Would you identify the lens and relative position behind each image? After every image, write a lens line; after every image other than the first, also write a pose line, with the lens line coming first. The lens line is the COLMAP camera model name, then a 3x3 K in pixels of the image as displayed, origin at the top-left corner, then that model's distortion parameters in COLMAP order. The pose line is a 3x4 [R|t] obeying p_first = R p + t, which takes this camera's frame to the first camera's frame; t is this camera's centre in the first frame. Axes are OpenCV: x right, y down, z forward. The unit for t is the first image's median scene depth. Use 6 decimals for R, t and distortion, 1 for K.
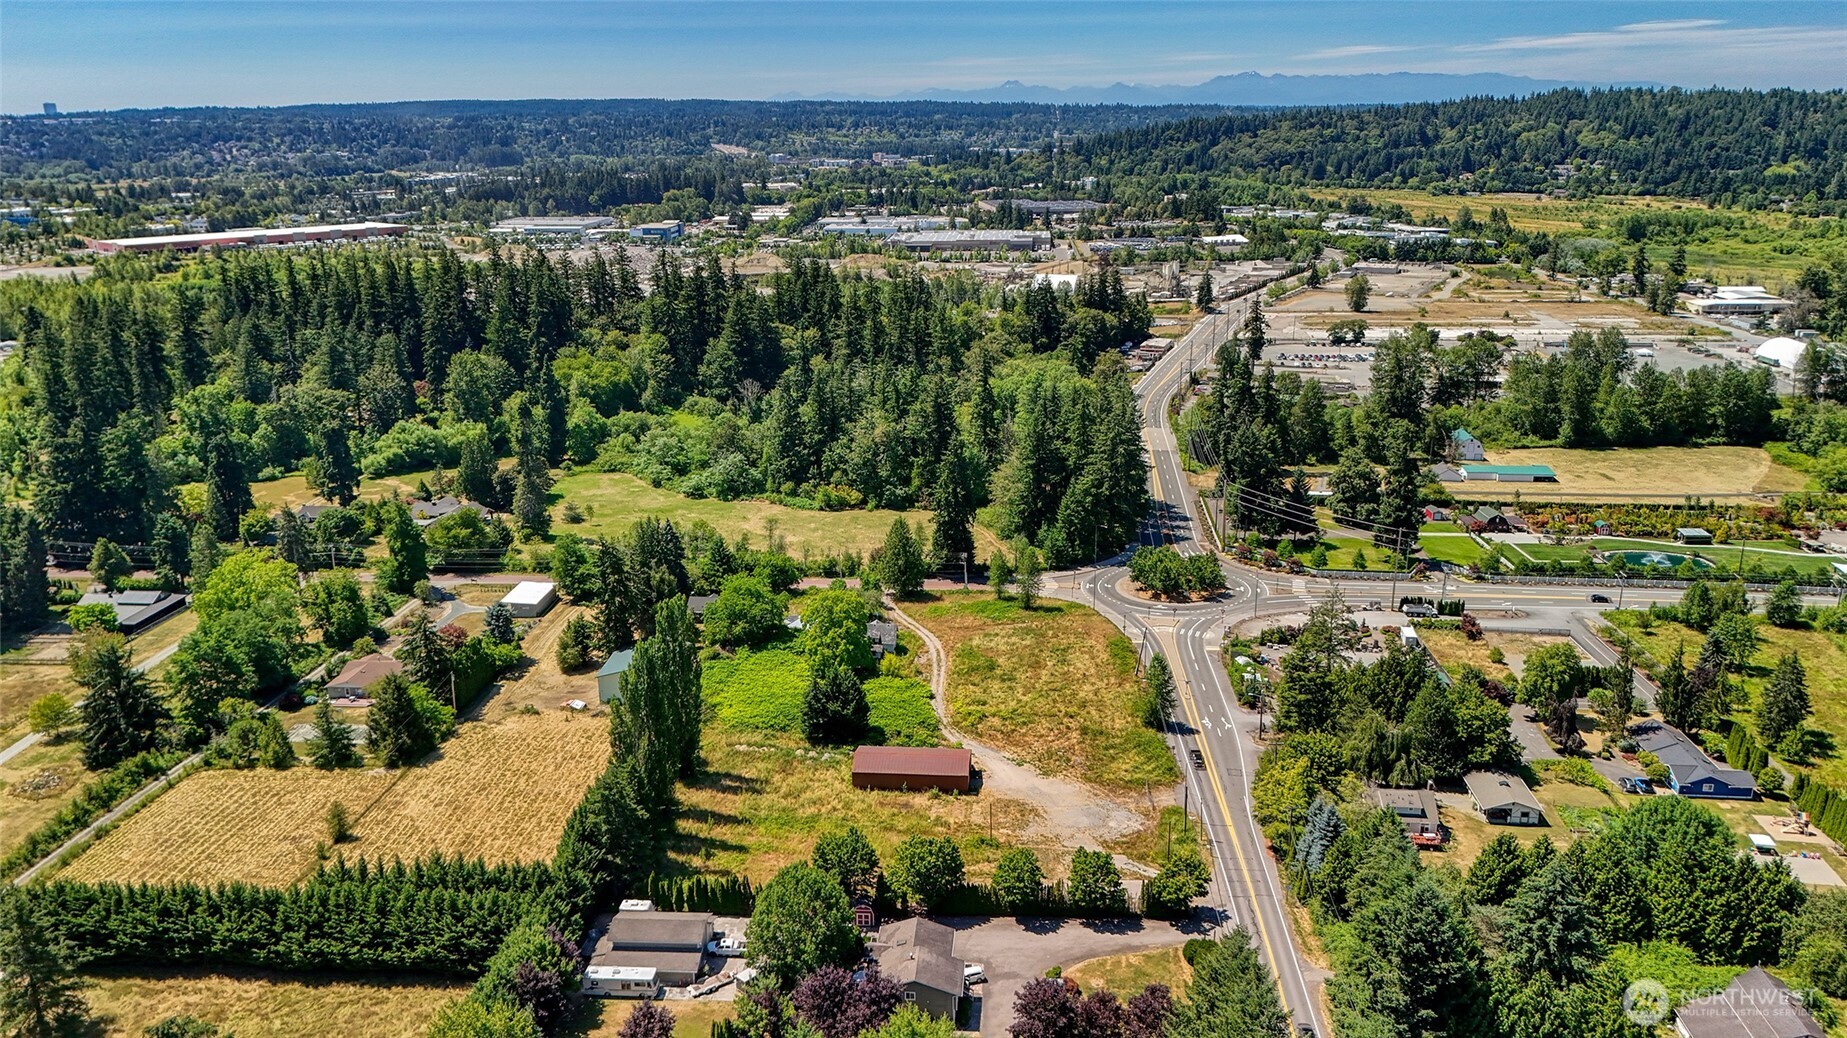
lens RADIAL K [[1361.8, 0, 922.4], [0, 1361.8, 512.4], [0, 0, 1]] dist [0.072155, -0.072379]
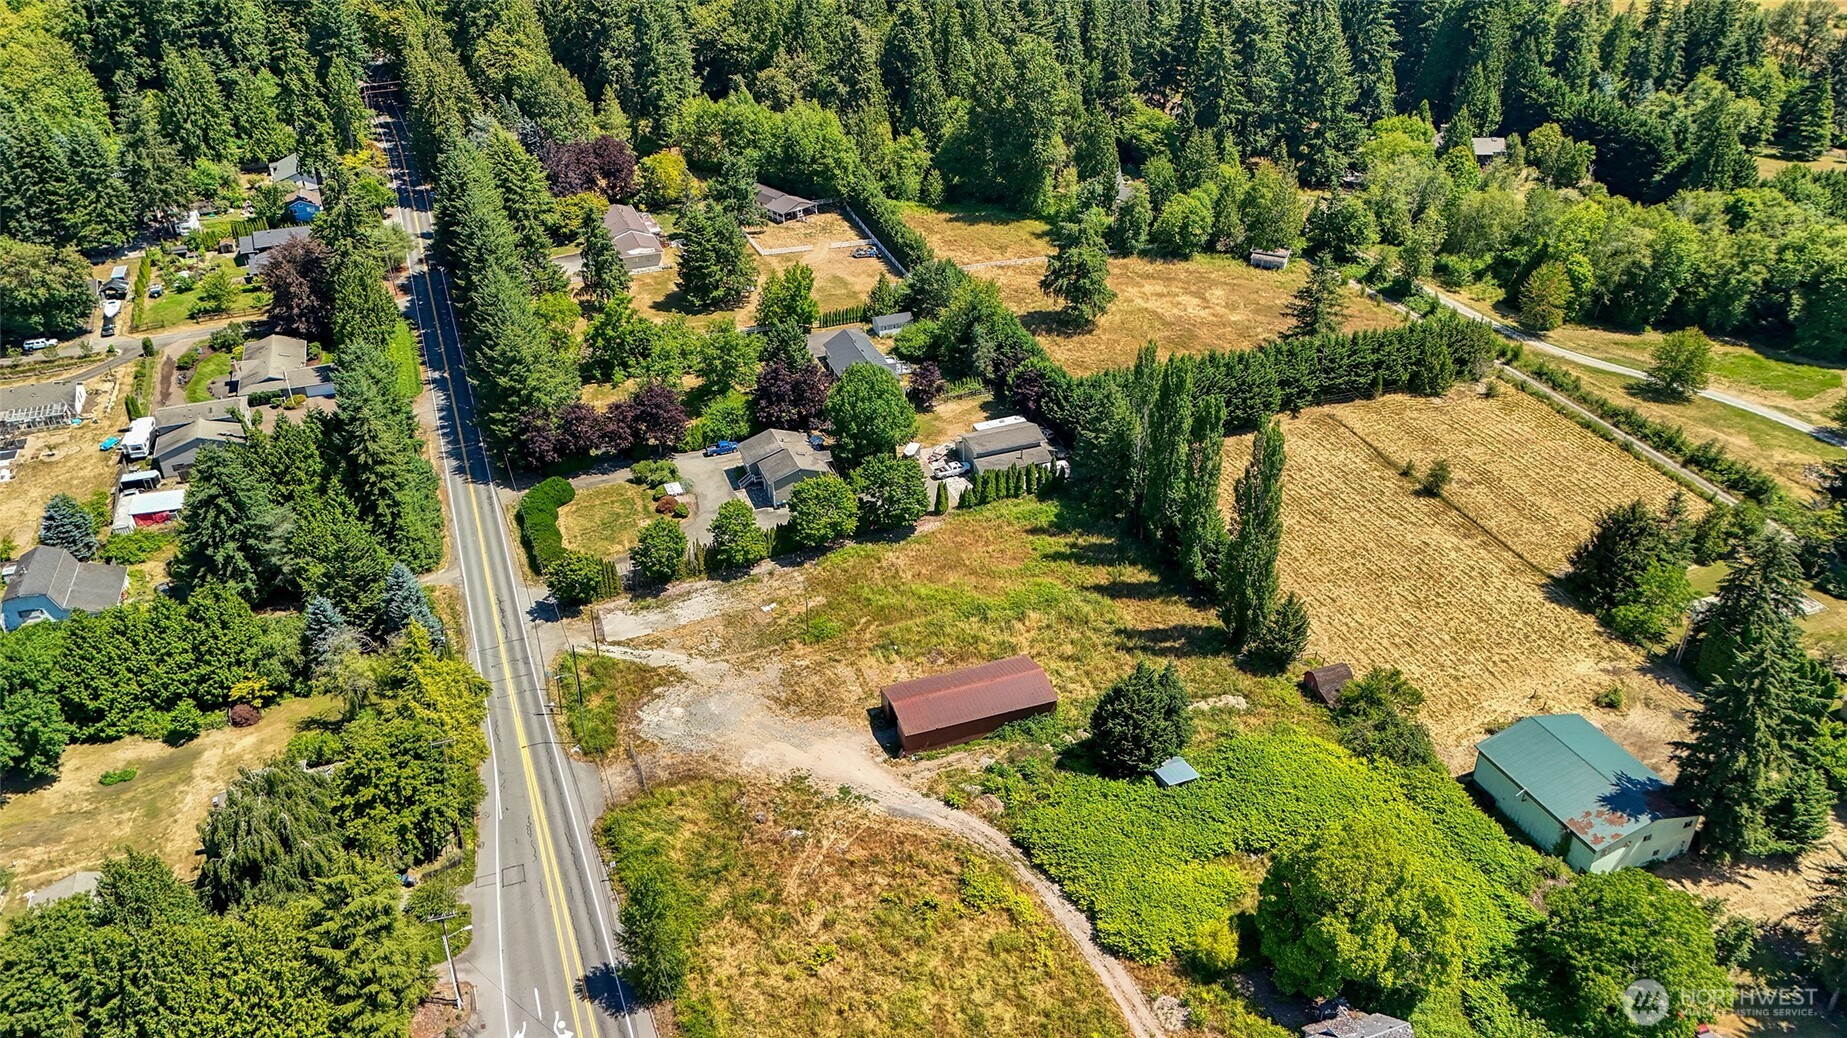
lens RADIAL K [[1351.6, 0, 920.7], [0, 1351.6, 523.3], [0, 0, 1]] dist [0.086803, -0.099910]
pose [[-0.902488, 0.237022, -0.359633, 0.166159], [-0.106772, 0.685792, 0.719923, -0.258843], [0.417271, 0.688121, -0.593611, 0.901933]]
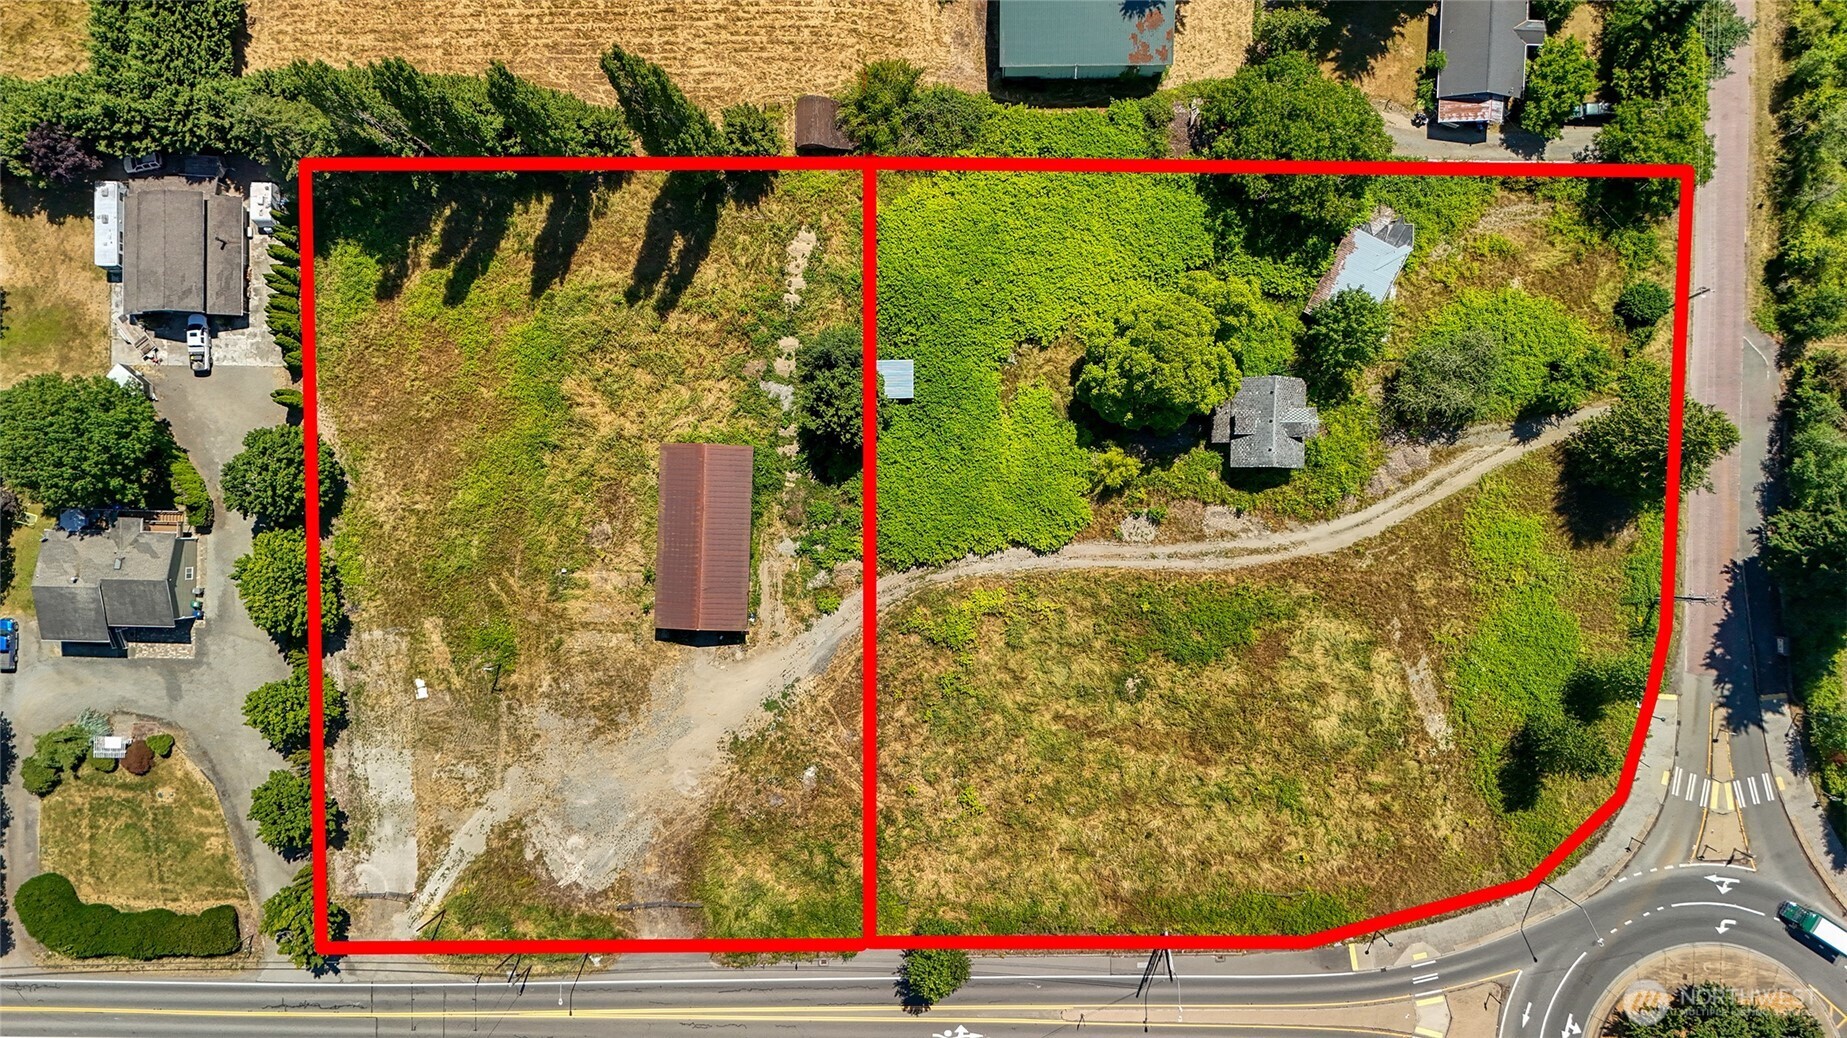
lens RADIAL K [[1361.8, 0, 922.4], [0, 1361.8, 512.4], [0, 0, 1]] dist [0.072155, -0.072379]
pose [[0.063083, 0.997993, 0.005525, -0.010707], [-0.247946, 0.010310, 0.968719, -0.296487], [0.966718, -0.062480, 0.248099, 0.630838]]
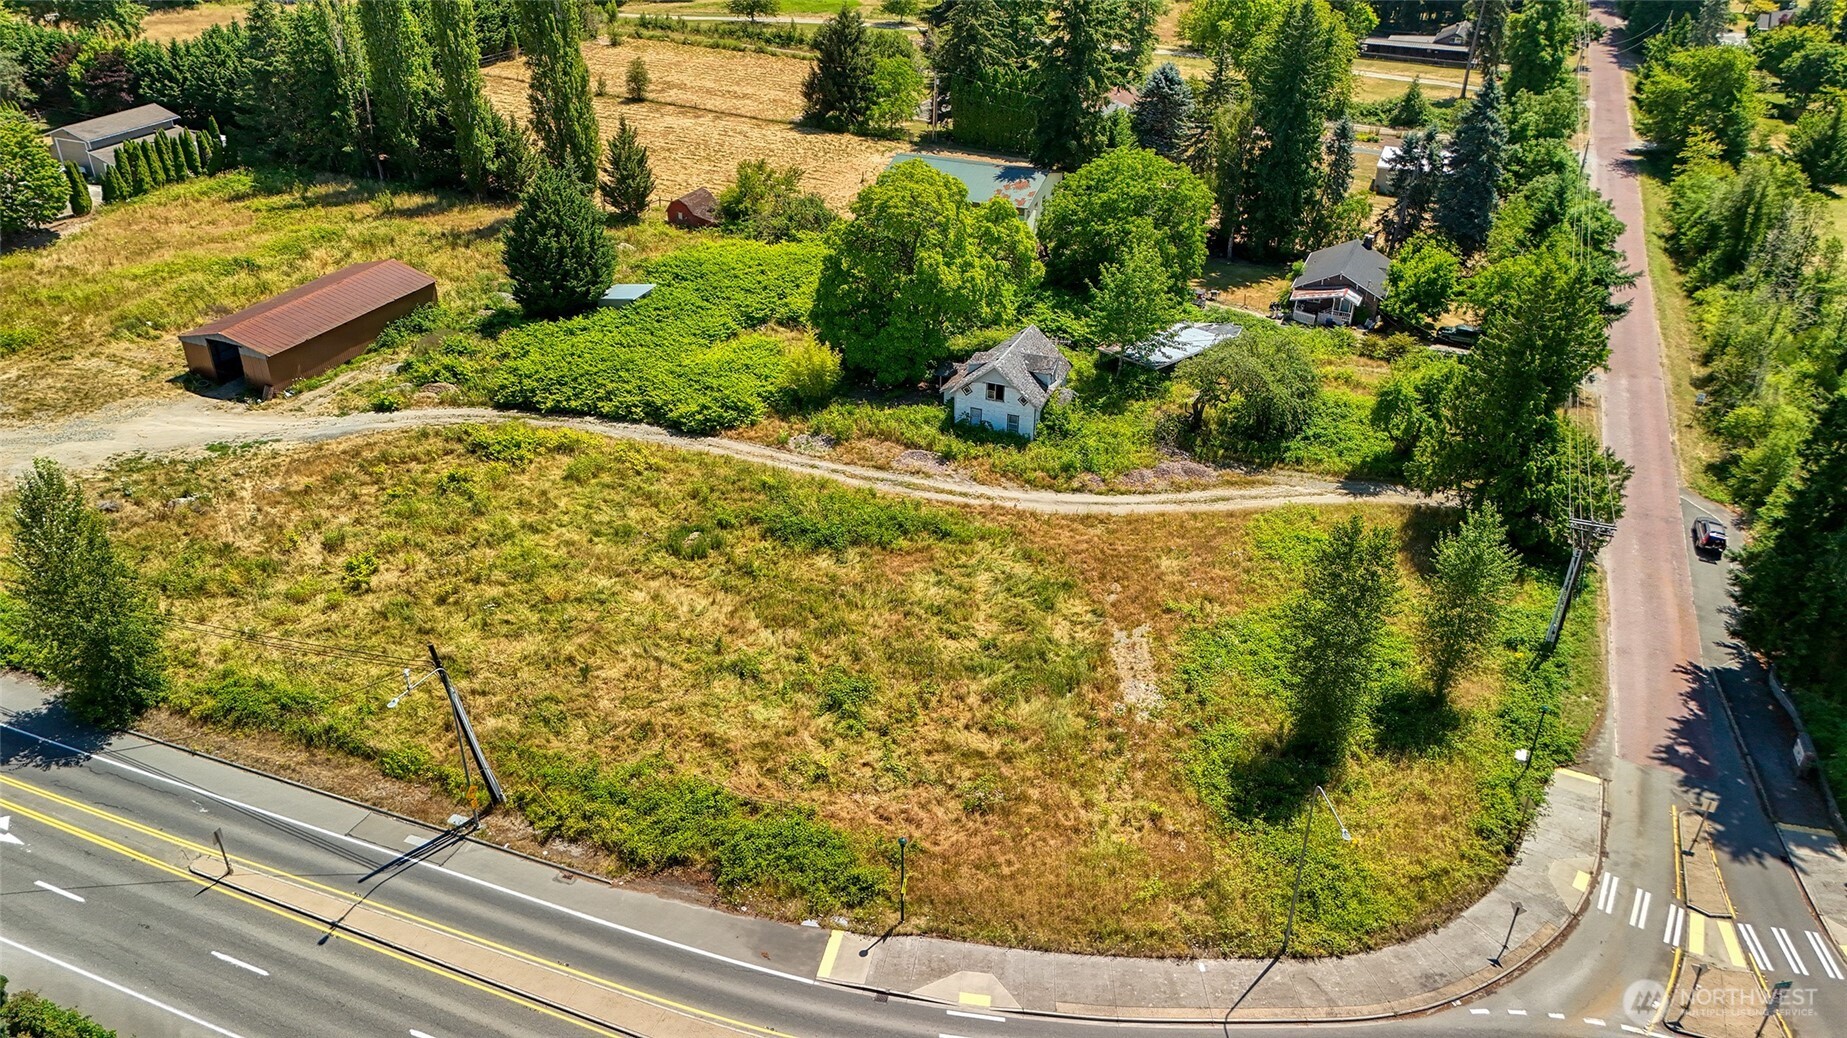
lens RADIAL K [[1361.8, 0, 922.4], [0, 1361.8, 512.4], [0, 0, 1]] dist [0.072155, -0.072379]
pose [[-0.302260, 0.478742, -0.824285, 0.255032], [-0.277874, 0.782922, 0.556614, -0.070368], [0.911825, 0.397289, -0.103616, 0.861469]]
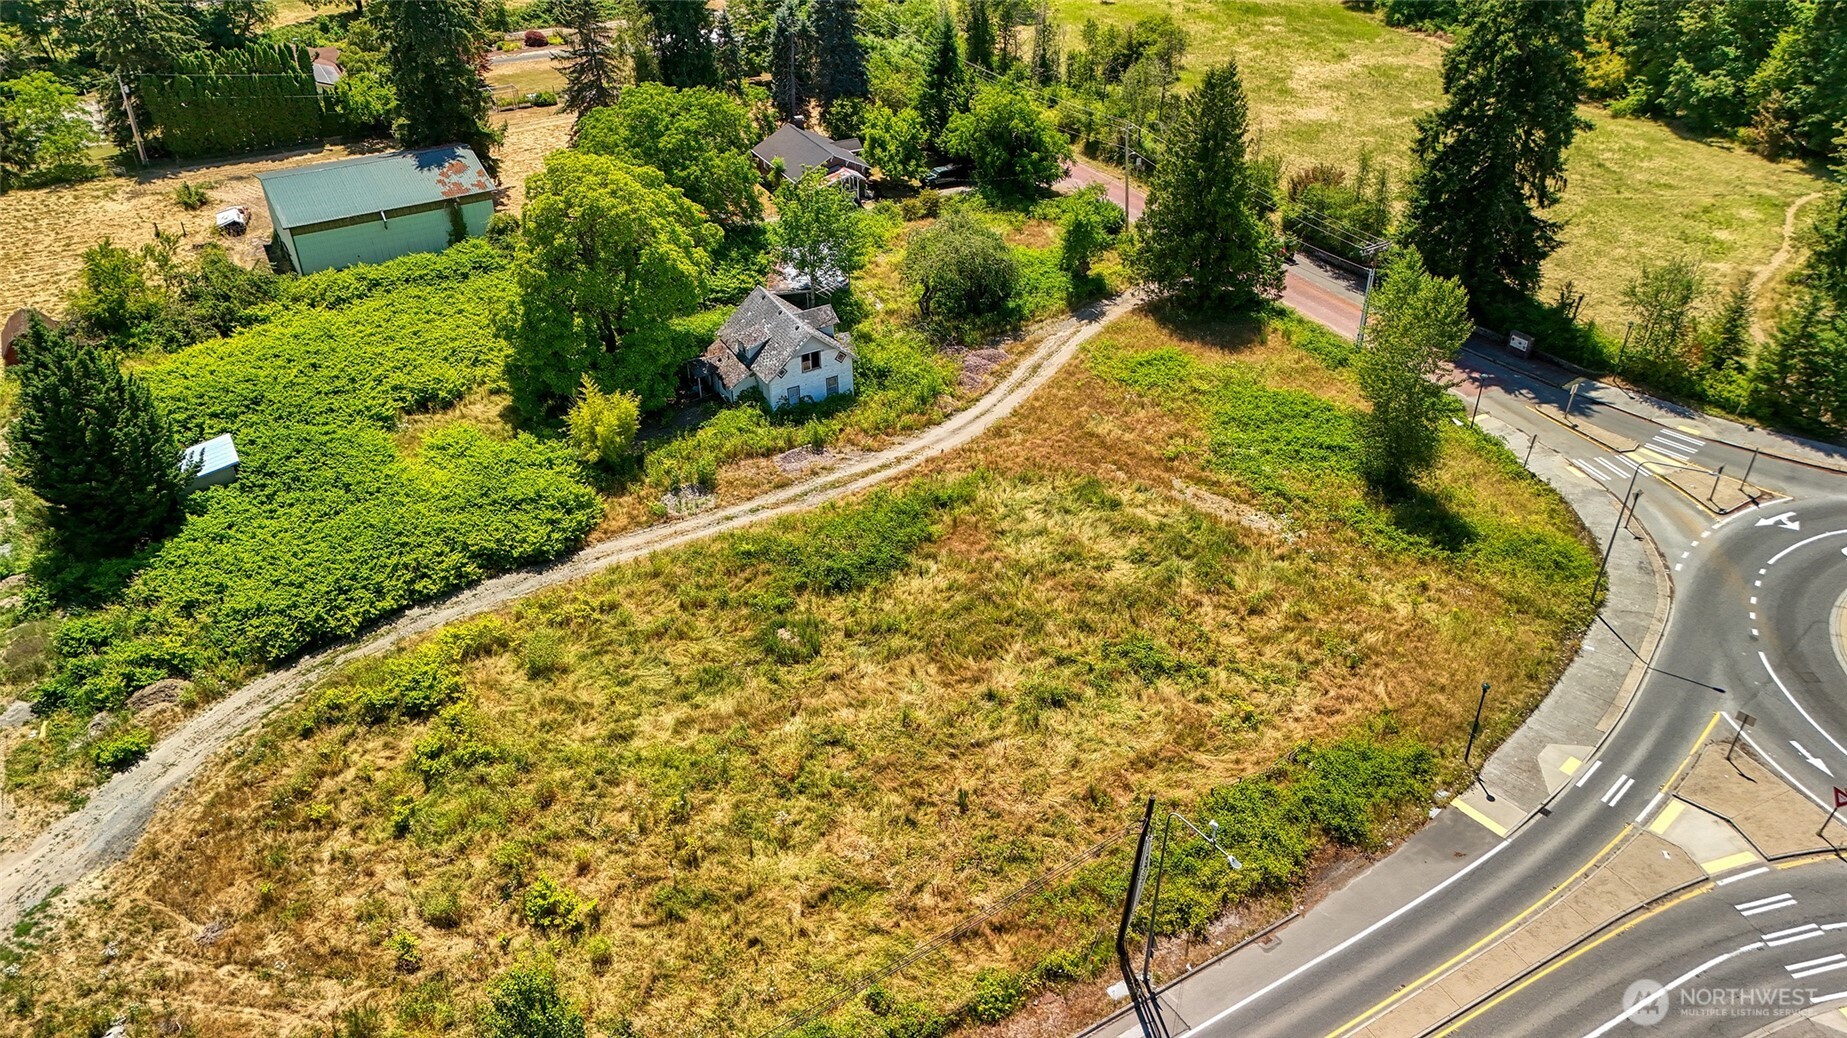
lens RADIAL K [[1361.8, 0, 922.4], [0, 1361.8, 512.4], [0, 0, 1]] dist [0.072155, -0.072379]
pose [[0.565860, 0.461160, -0.683471, 0.204468], [-0.232834, 0.884589, 0.404092, -0.017014], [0.790943, -0.069524, 0.607928, 0.677856]]
